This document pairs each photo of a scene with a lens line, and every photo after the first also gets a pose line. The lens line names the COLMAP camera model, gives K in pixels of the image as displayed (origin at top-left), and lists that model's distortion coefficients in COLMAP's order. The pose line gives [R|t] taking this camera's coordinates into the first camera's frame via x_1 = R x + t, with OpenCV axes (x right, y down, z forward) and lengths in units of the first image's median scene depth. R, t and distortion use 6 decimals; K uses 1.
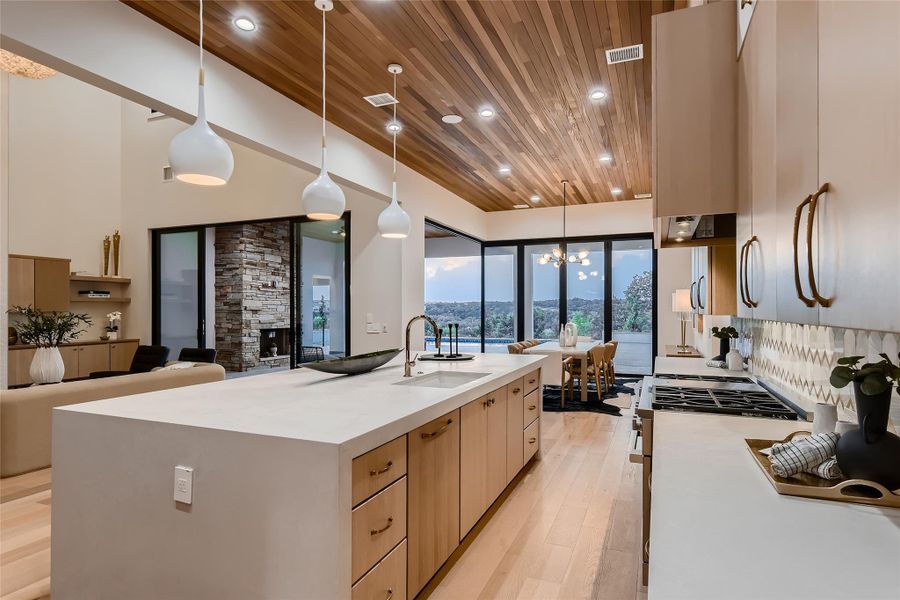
lens RADIAL K [[493.6, 0, 451.2], [0, 493.6, 313.5], [0, 0, 1]] dist [-0.000456, -0.000055]
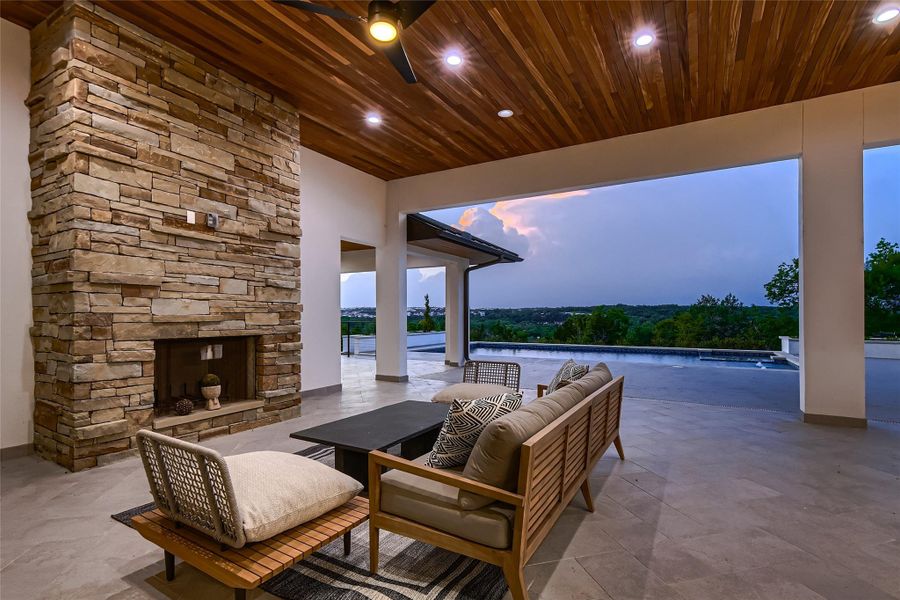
lens RADIAL K [[434.9, 0, 448.4], [0, 434.9, 314.0], [0, 0, 1]] dist [-0.001751, -0.000204]
pose [[0.991515, -0.007567, -0.129769, -0.135195], [0.006547, 0.999944, -0.008282, 0.017124], [0.129824, 0.007362, 0.991510, 0.715091]]
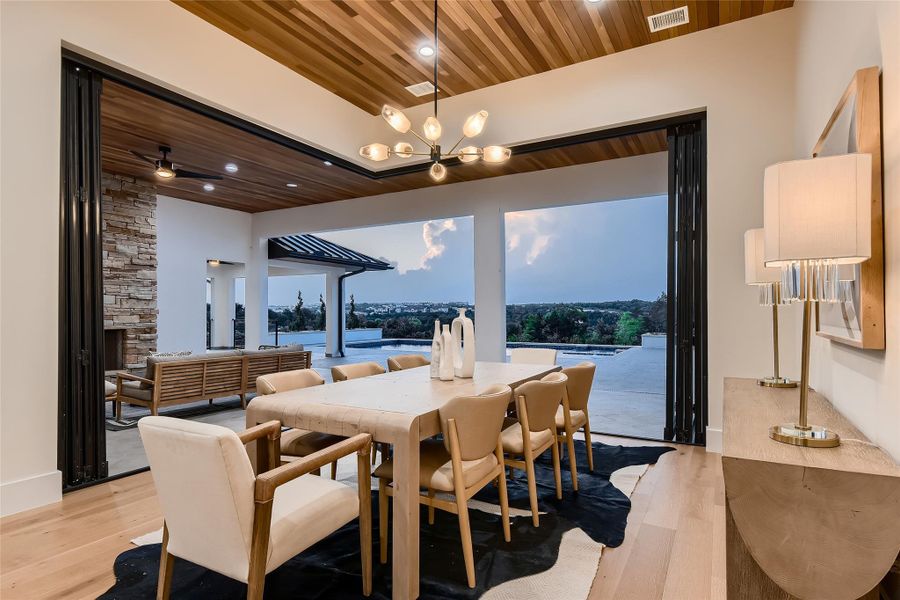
lens RADIAL K [[479.7, 0, 437.1], [0, 479.7, 302.7], [0, 0, 1]] dist [0.001101, 0.000047]
pose [[0.991434, -0.010614, -0.130176, 0.190774], [0.007489, 0.999673, -0.024468, 0.013939], [0.130393, 0.023283, 0.991189, 0.446821]]
